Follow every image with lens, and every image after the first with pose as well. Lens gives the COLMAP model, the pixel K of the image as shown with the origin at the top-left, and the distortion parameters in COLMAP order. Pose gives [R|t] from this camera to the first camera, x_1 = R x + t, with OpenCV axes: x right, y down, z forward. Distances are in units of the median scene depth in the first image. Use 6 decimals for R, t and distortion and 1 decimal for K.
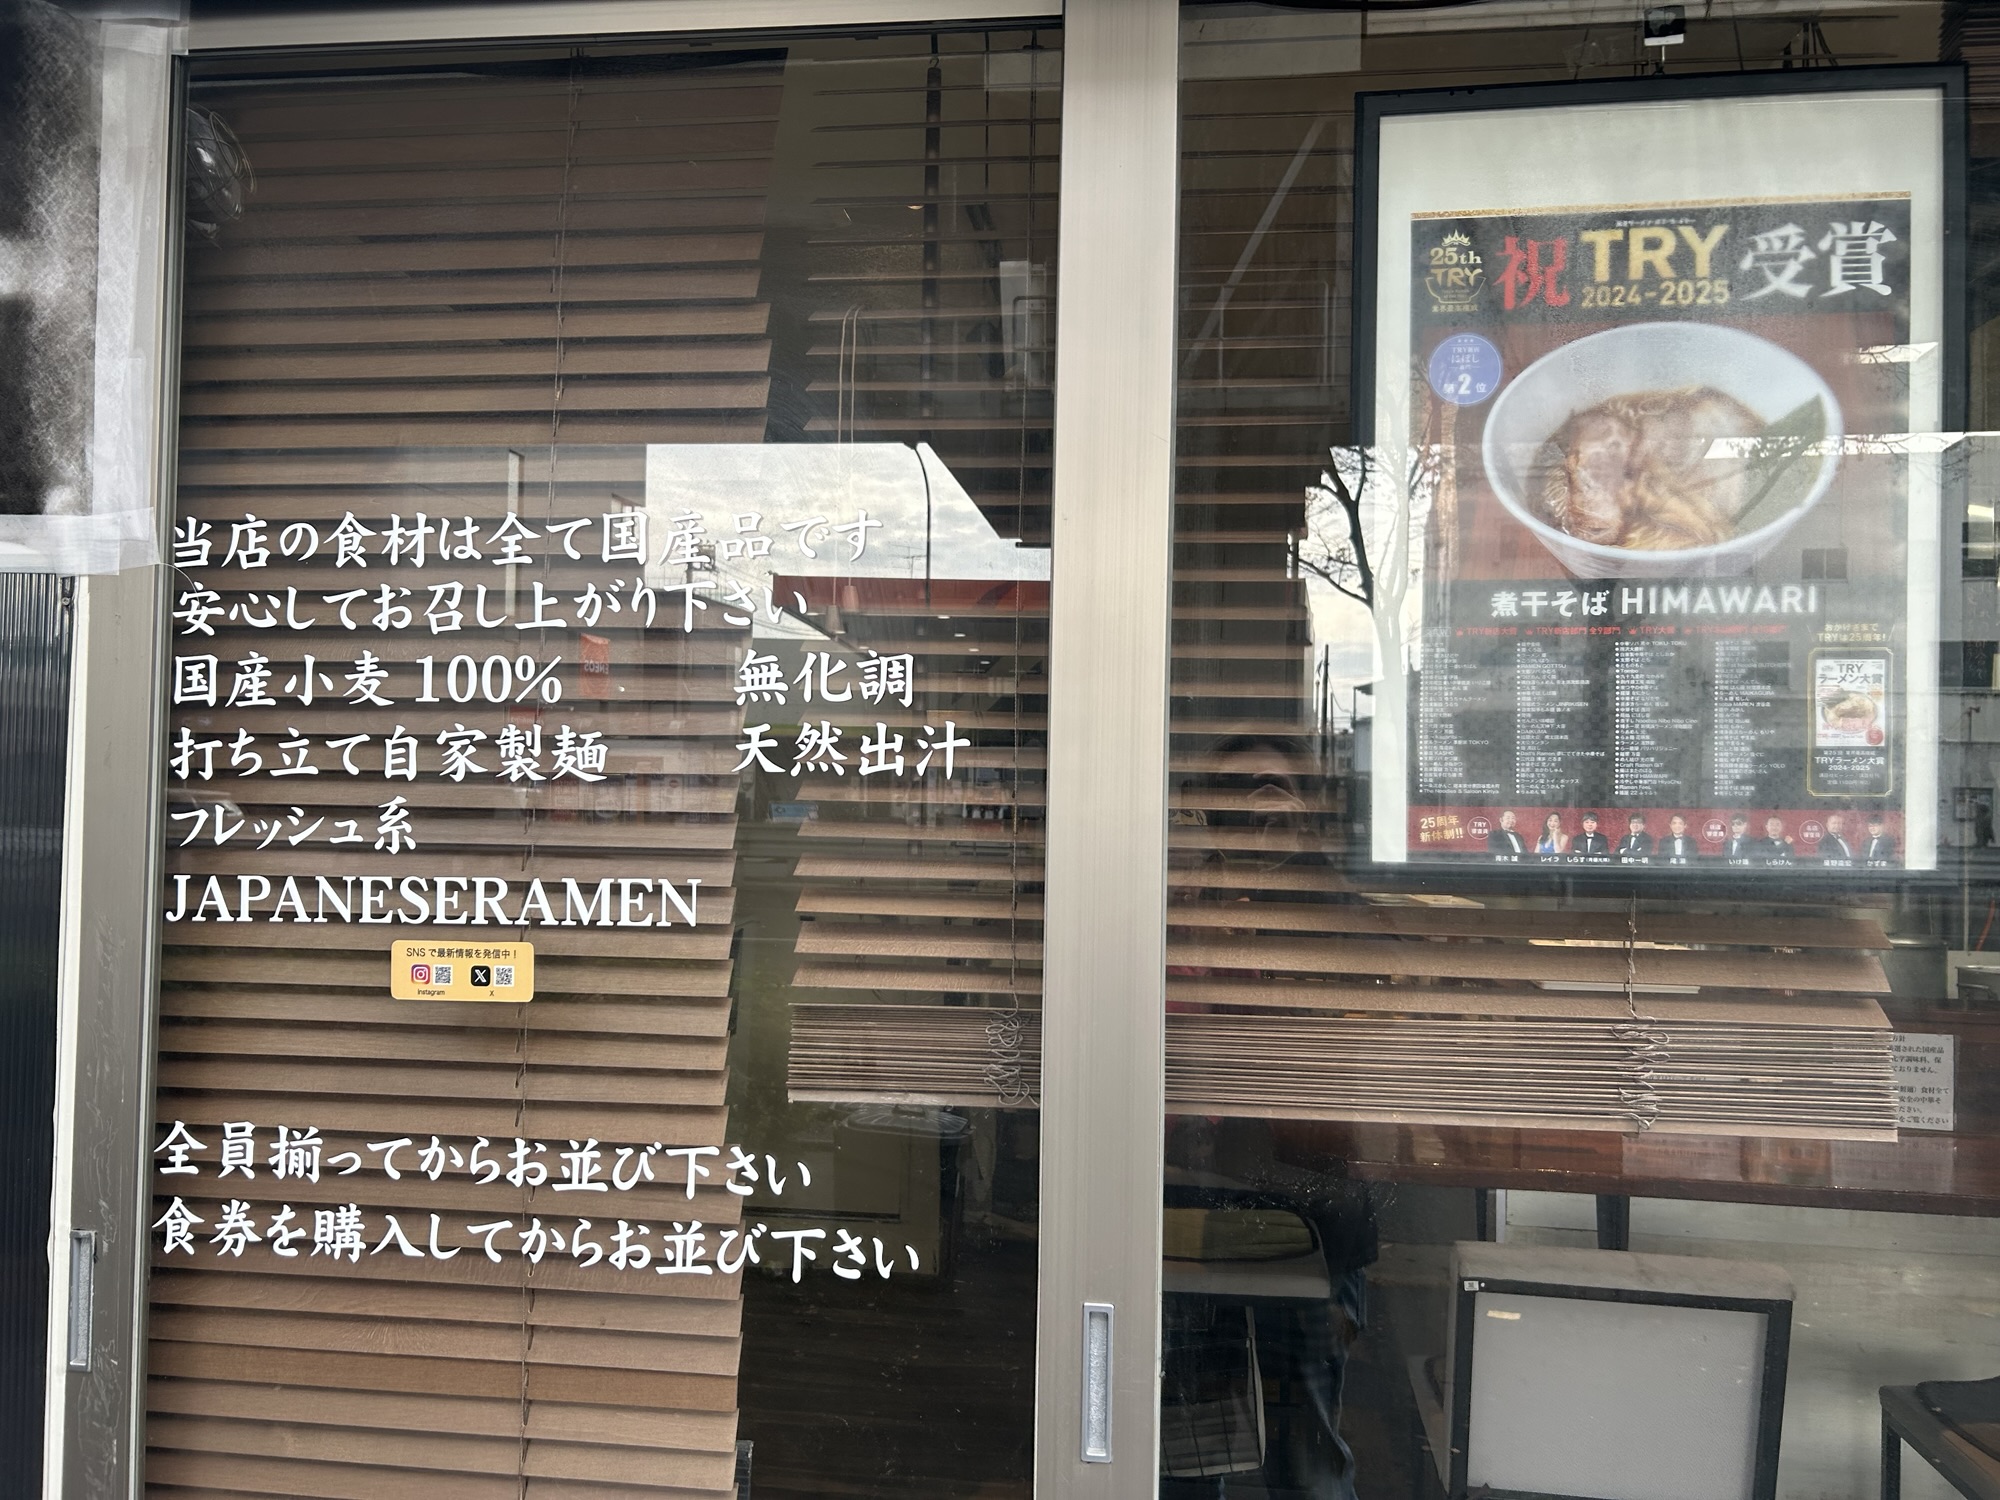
lens RADIAL K [[1532.1, 0, 1000.0], [0, 1532.1, 750.0], [0, 0, 1]] dist [0.036414, -0.000306]
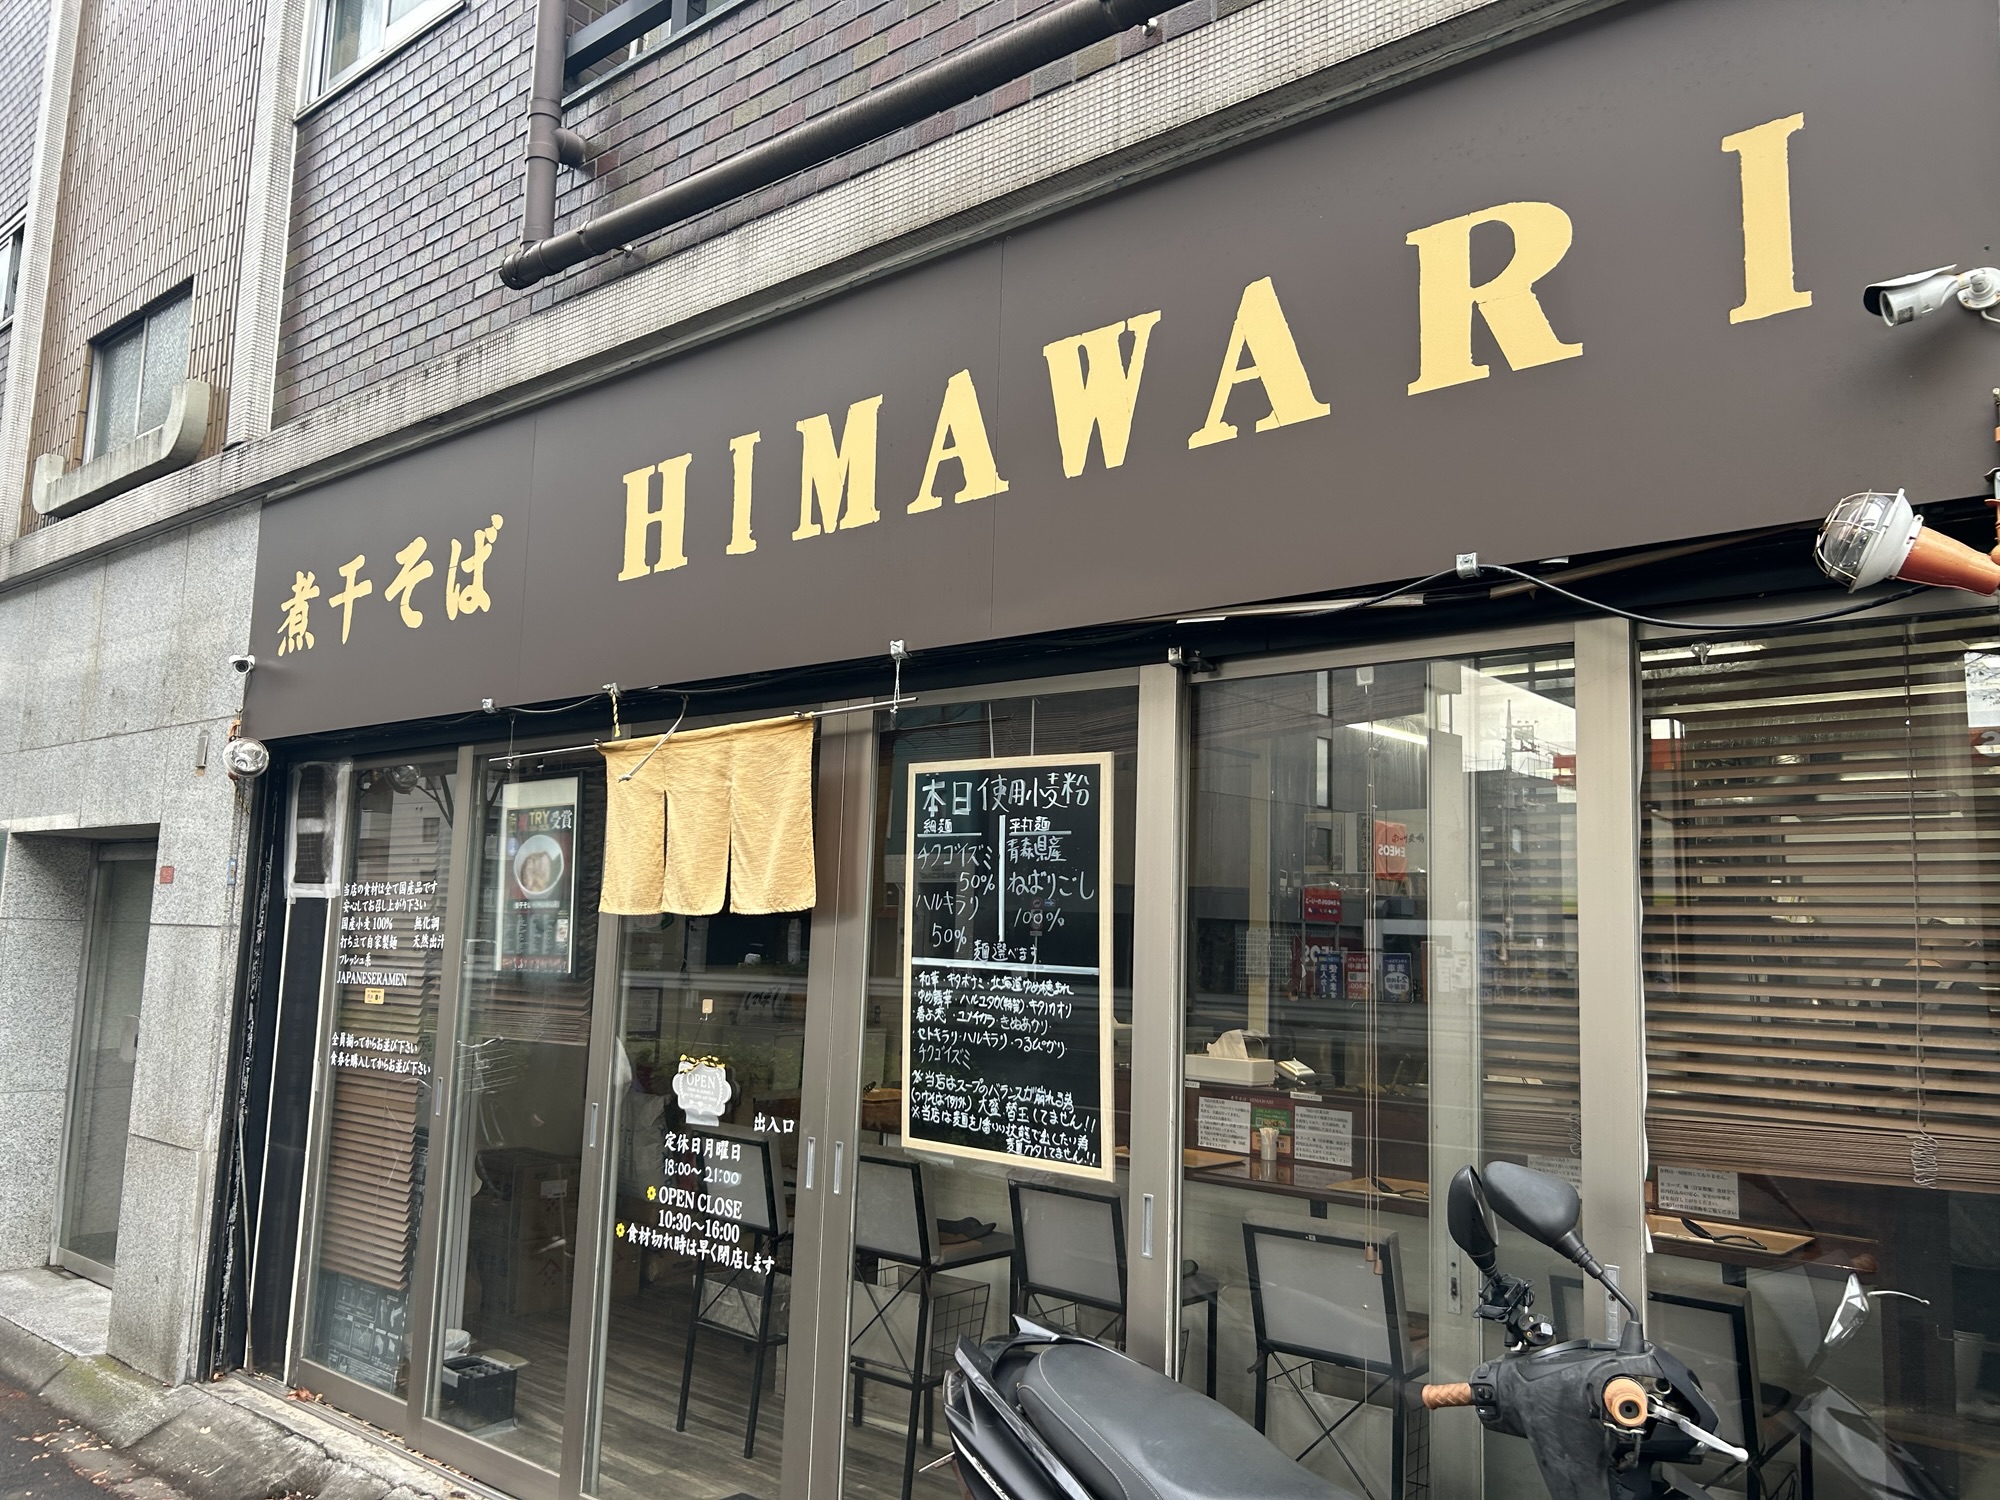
lens RADIAL K [[1506.7, 0, 1000.0], [0, 1506.7, 750.0], [0, 0, 1]] dist [-0.000150, -0.003100]
pose [[0.841874, -0.065914, -0.535634, 3.474714], [0.006544, 0.993687, -0.111995, -0.049539], [0.539635, 0.090780, 0.836991, -1.613969]]
